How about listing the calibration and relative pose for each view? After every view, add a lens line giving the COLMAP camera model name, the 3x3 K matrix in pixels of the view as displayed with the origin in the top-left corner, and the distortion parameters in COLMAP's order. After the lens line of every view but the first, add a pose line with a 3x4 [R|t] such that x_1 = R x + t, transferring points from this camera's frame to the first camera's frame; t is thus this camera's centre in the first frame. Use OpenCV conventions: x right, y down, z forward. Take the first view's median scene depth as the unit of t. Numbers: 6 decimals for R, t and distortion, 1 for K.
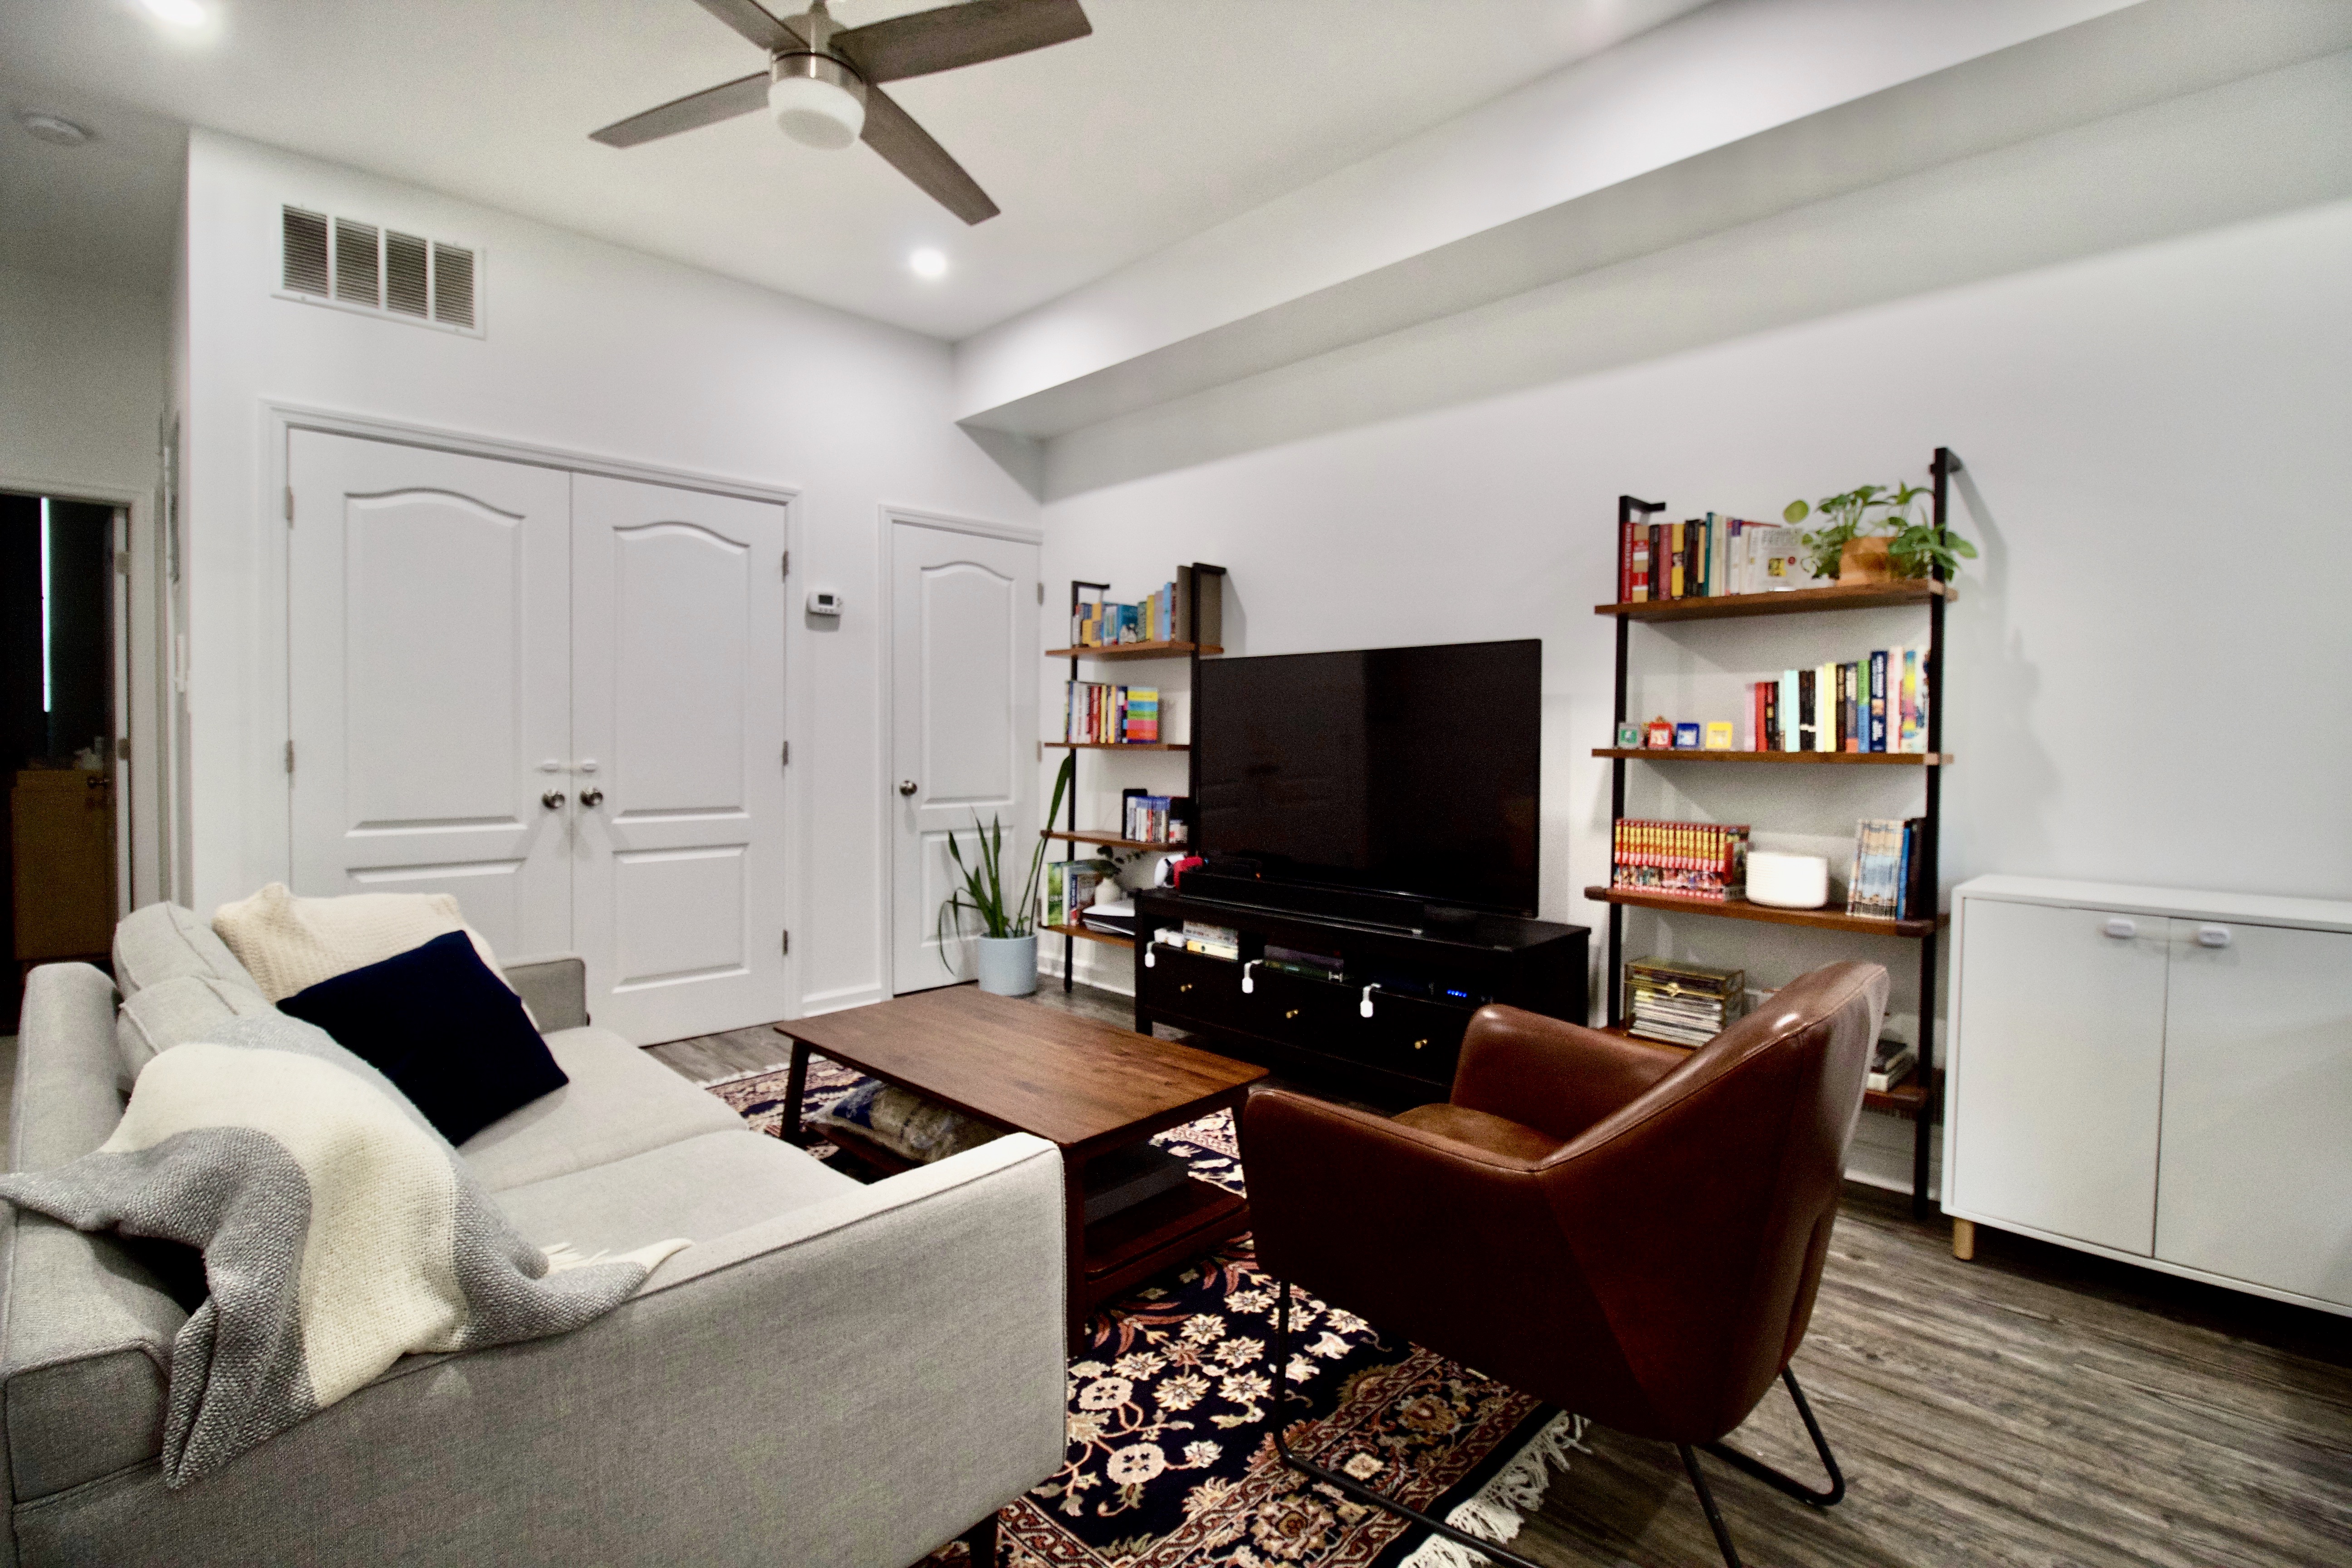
lens RADIAL K [[1092.5, 0, 1183.0], [0, 1092.5, 764.7], [0, 0, 1]] dist [-0.002326, -0.011456]
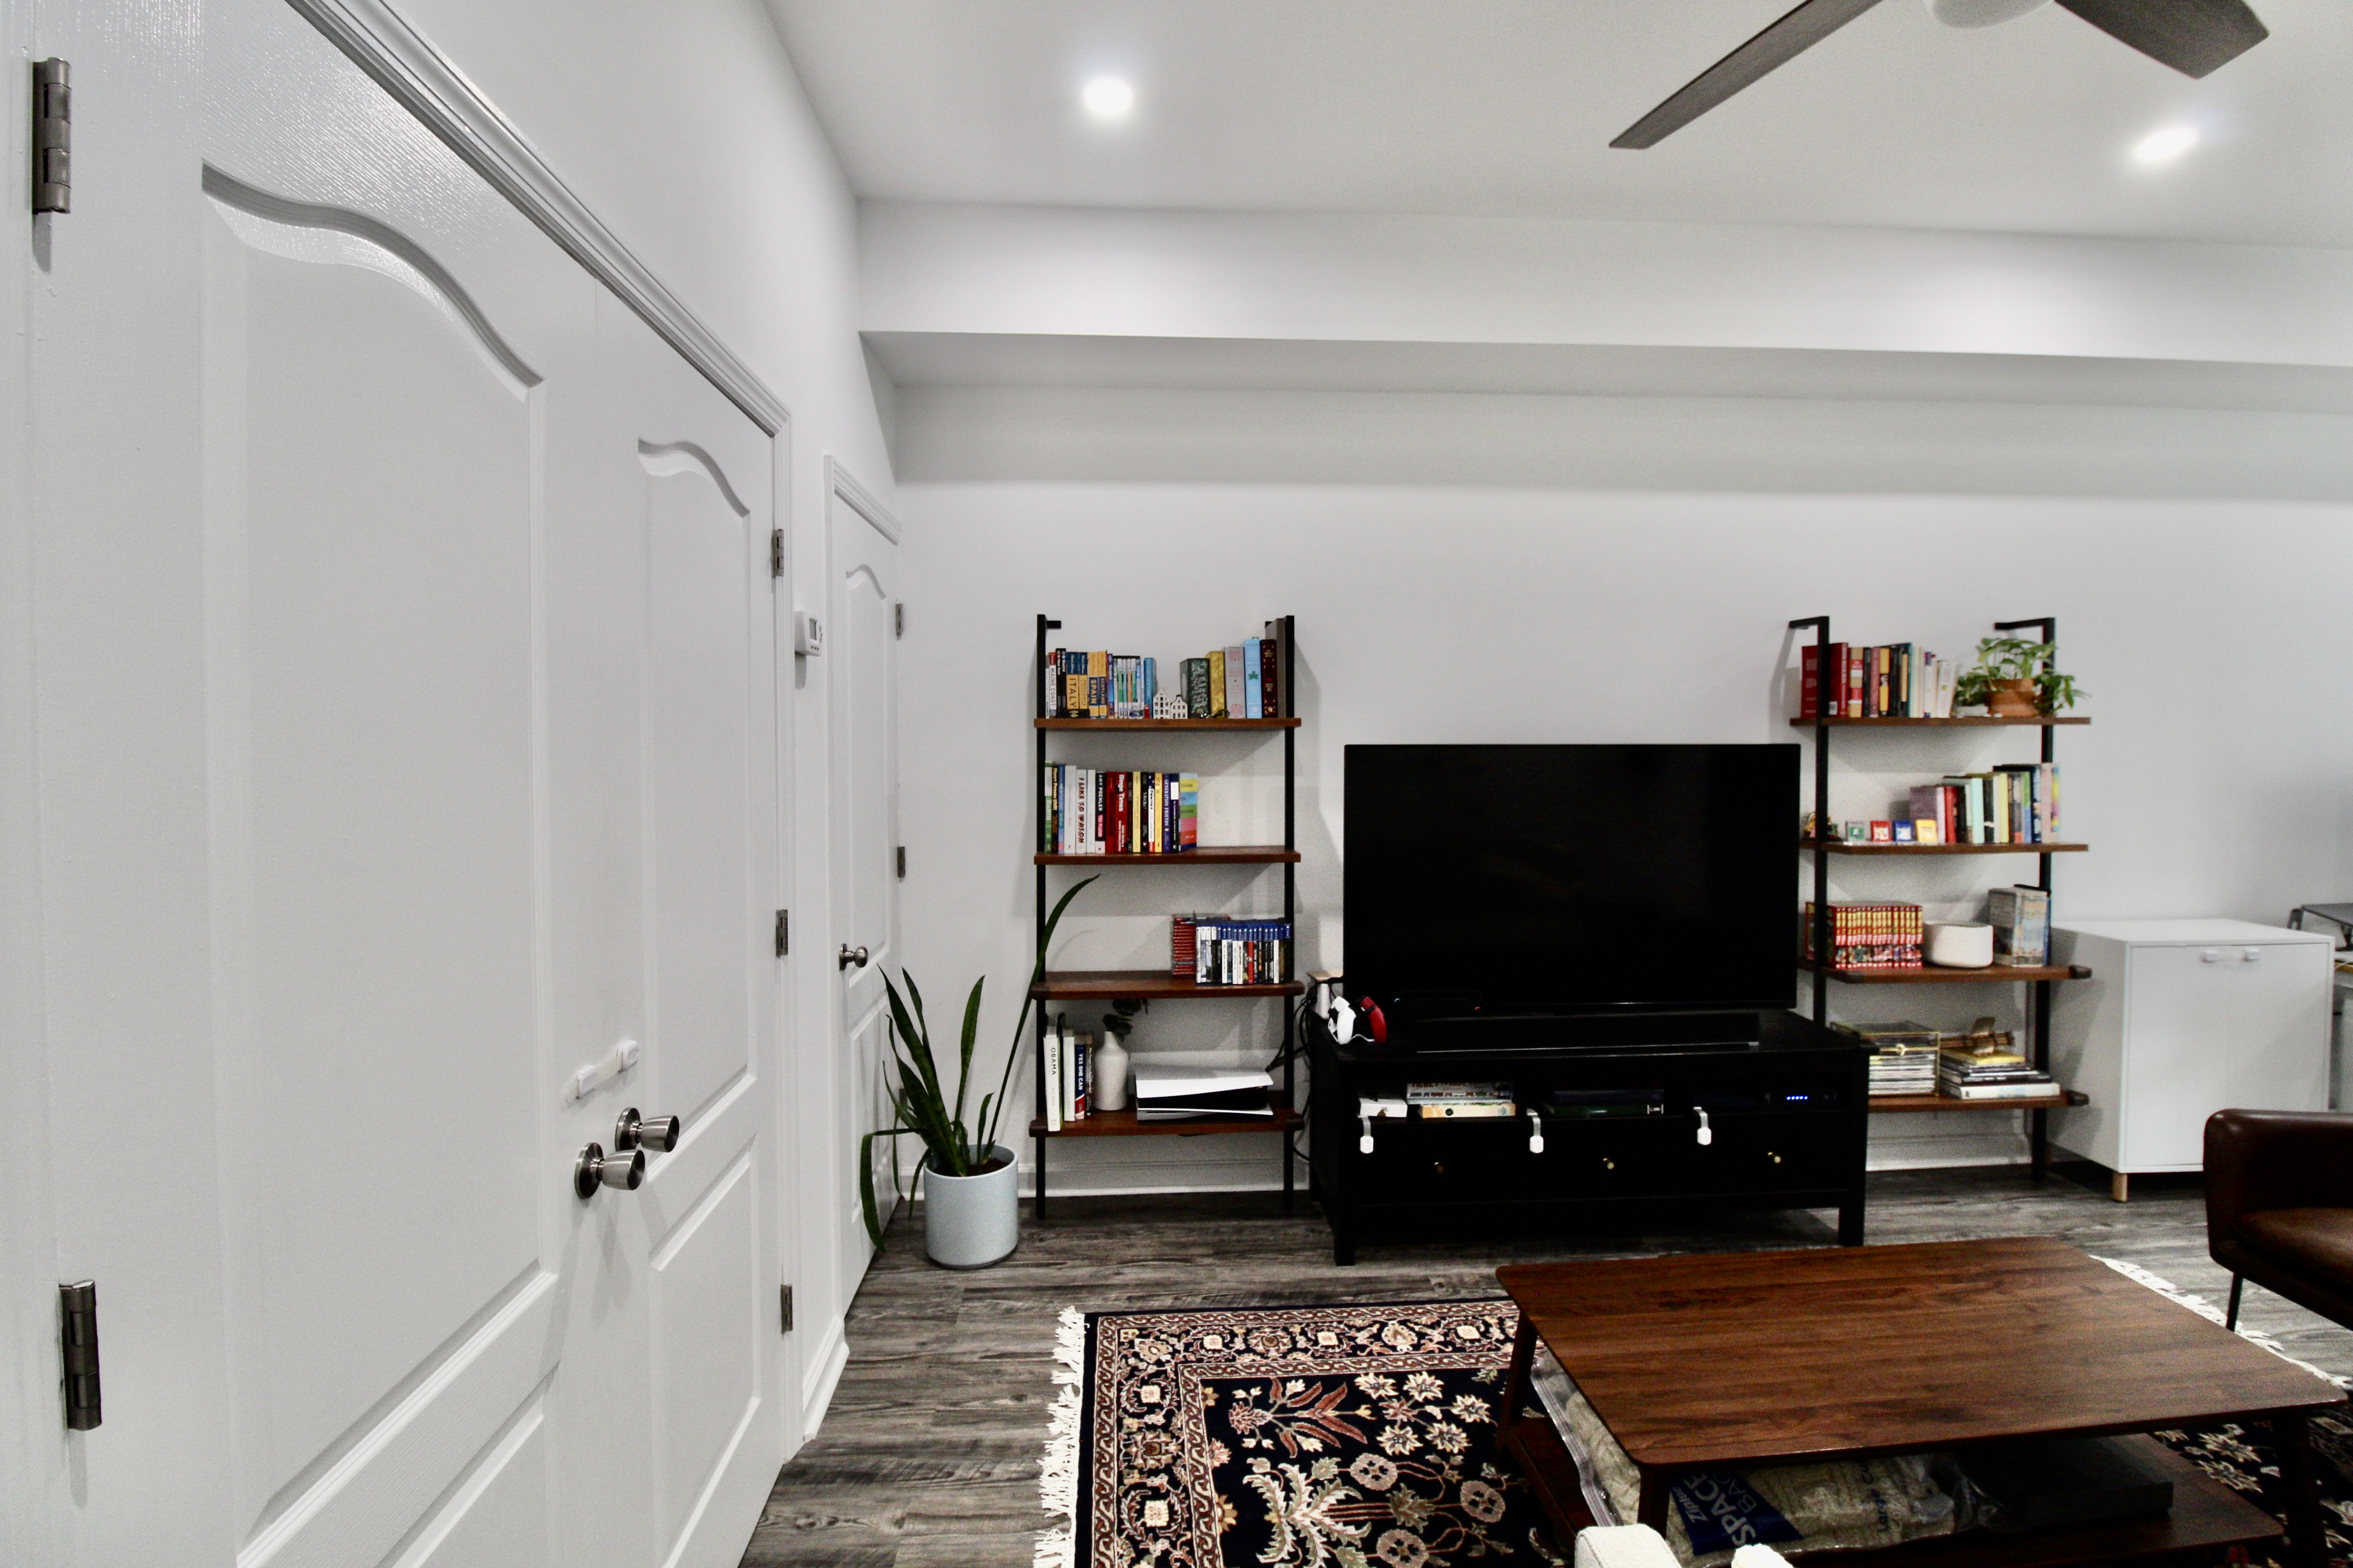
lens RADIAL K [[1123.1, 0, 1178.8], [0, 1123.1, 761.3], [0, 0, 1]] dist [0.004316, -0.017741]
pose [[0.657247, -0.025849, 0.753232, -0.765202], [0.027606, 0.999567, 0.010214, -0.109073], [-0.753169, 0.014080, 0.657676, 0.634287]]
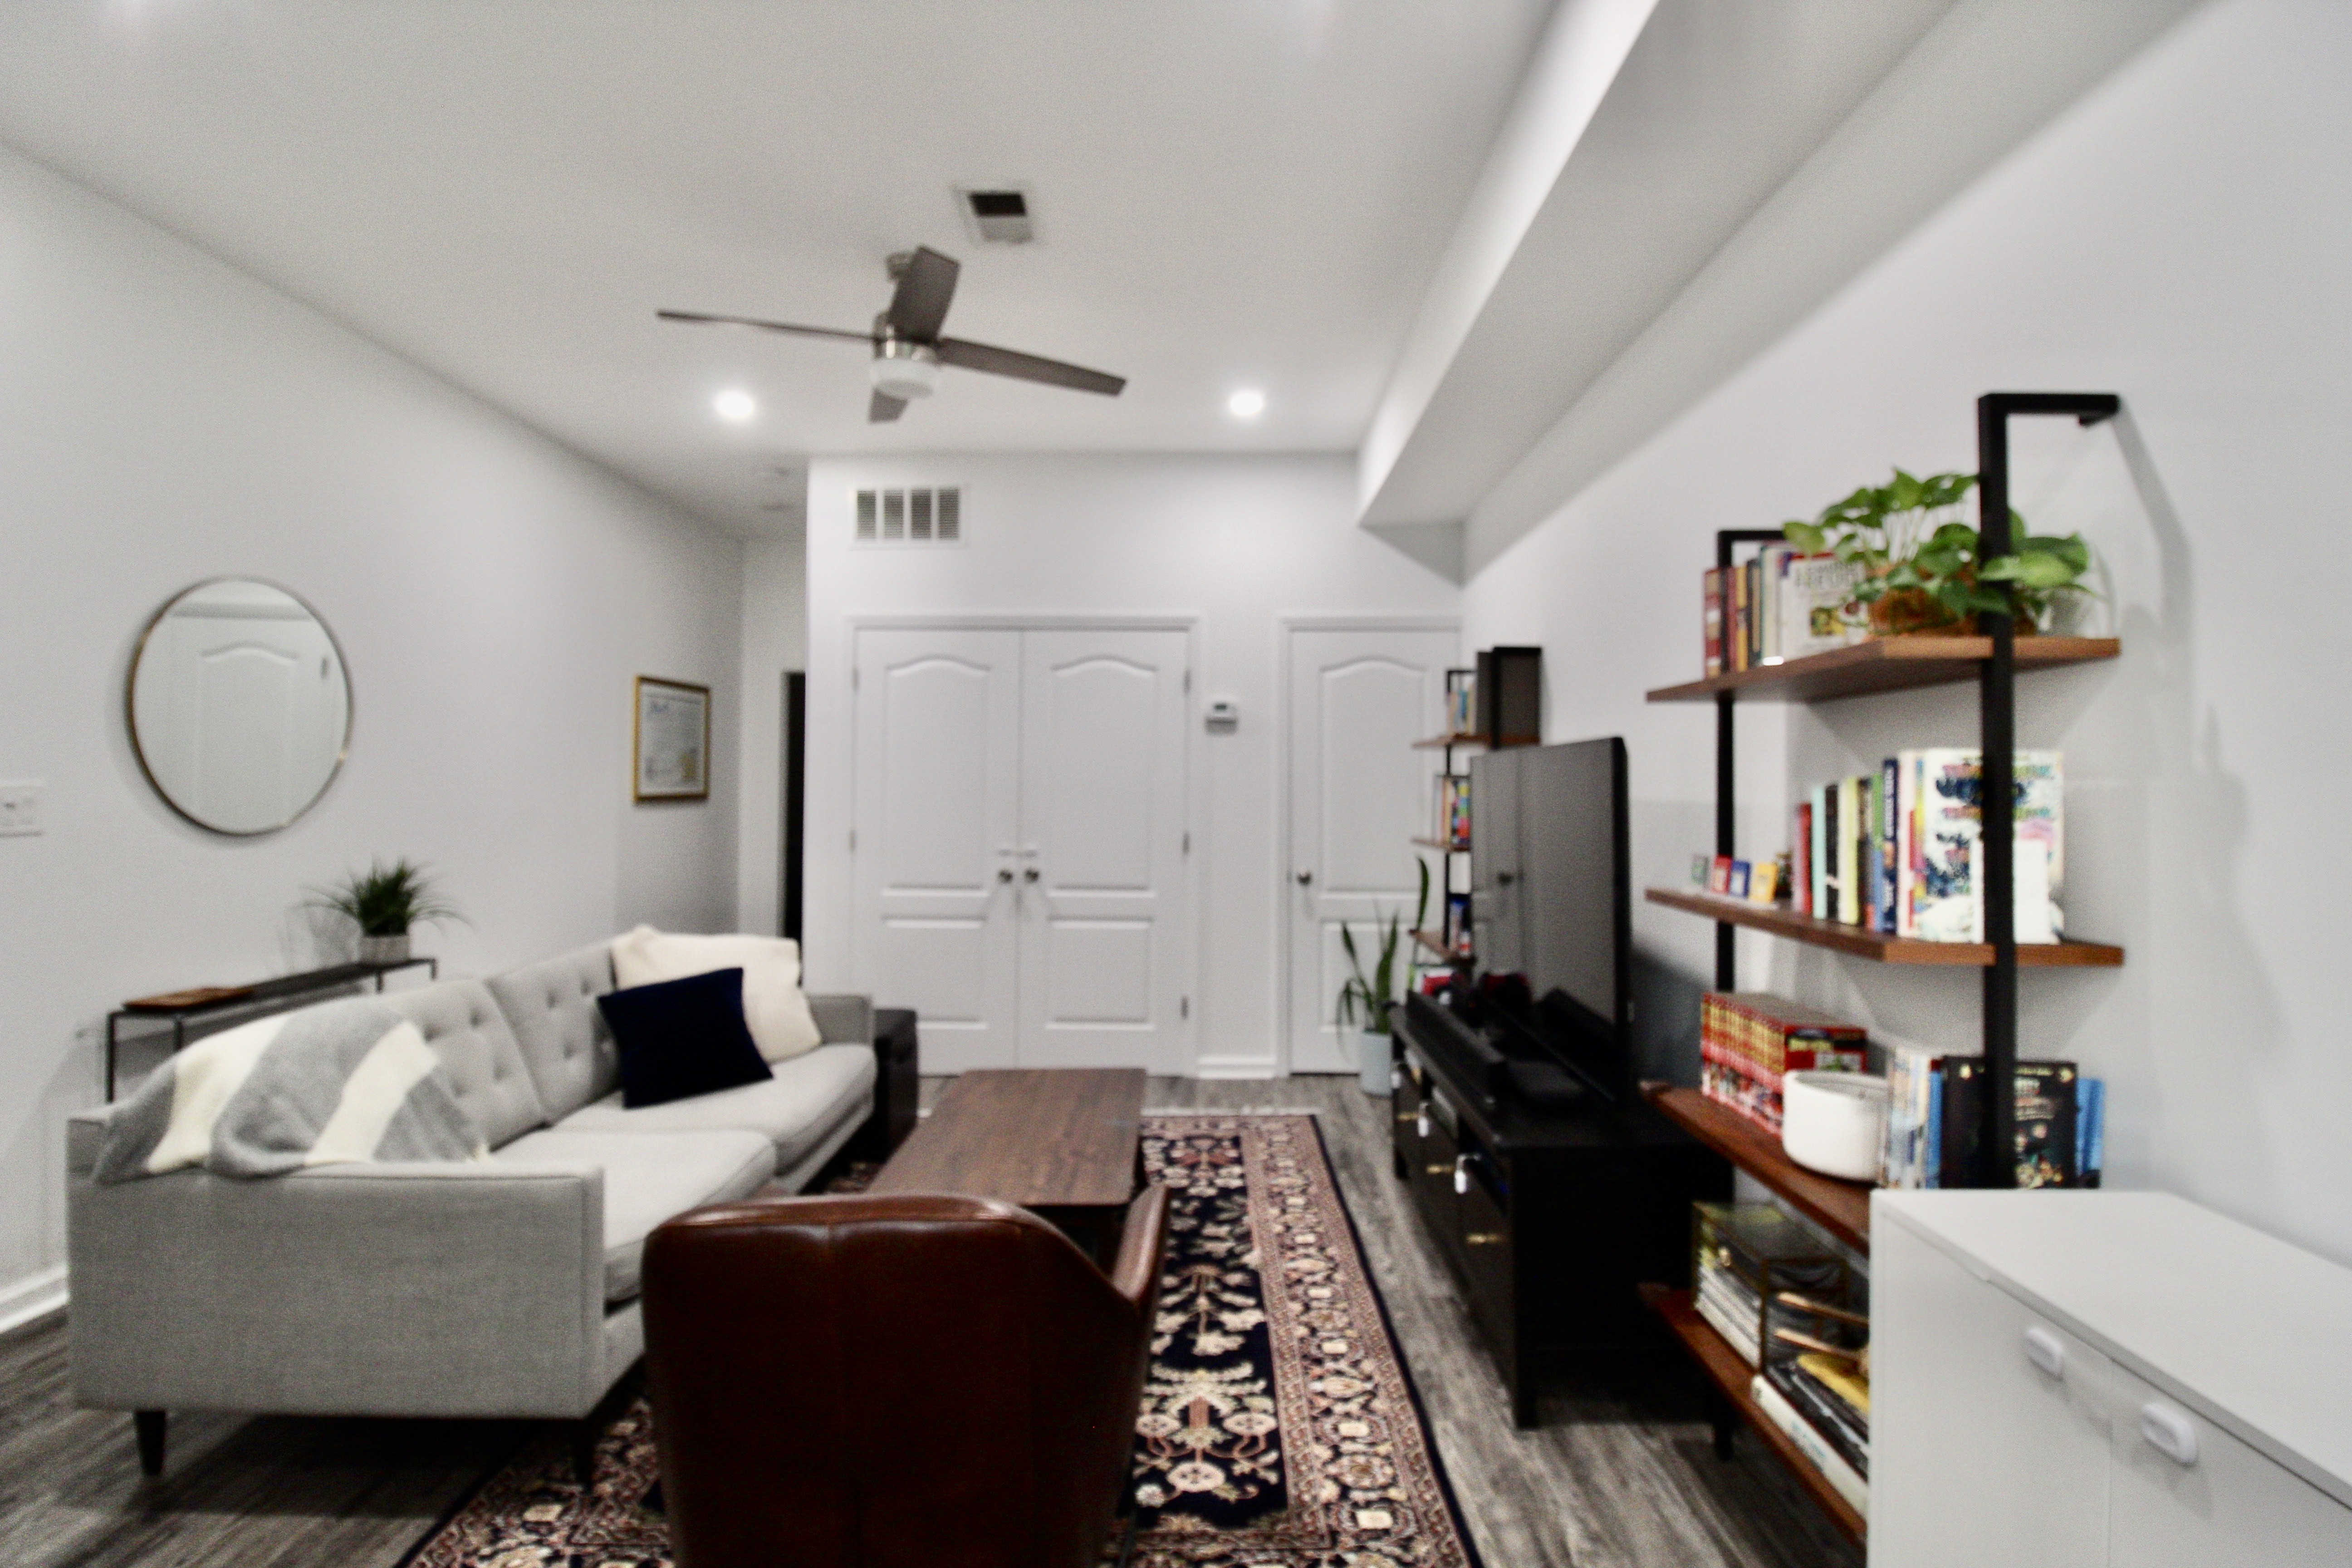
lens RADIAL K [[1092.5, 0, 1183.0], [0, 1092.5, 764.7], [0, 0, 1]] dist [-0.002326, -0.011456]
pose [[0.695917, -0.019327, -0.717862, 0.566715], [-0.020177, 0.998717, -0.046449, -0.047503], [0.717839, 0.046809, 0.694634, 0.228432]]
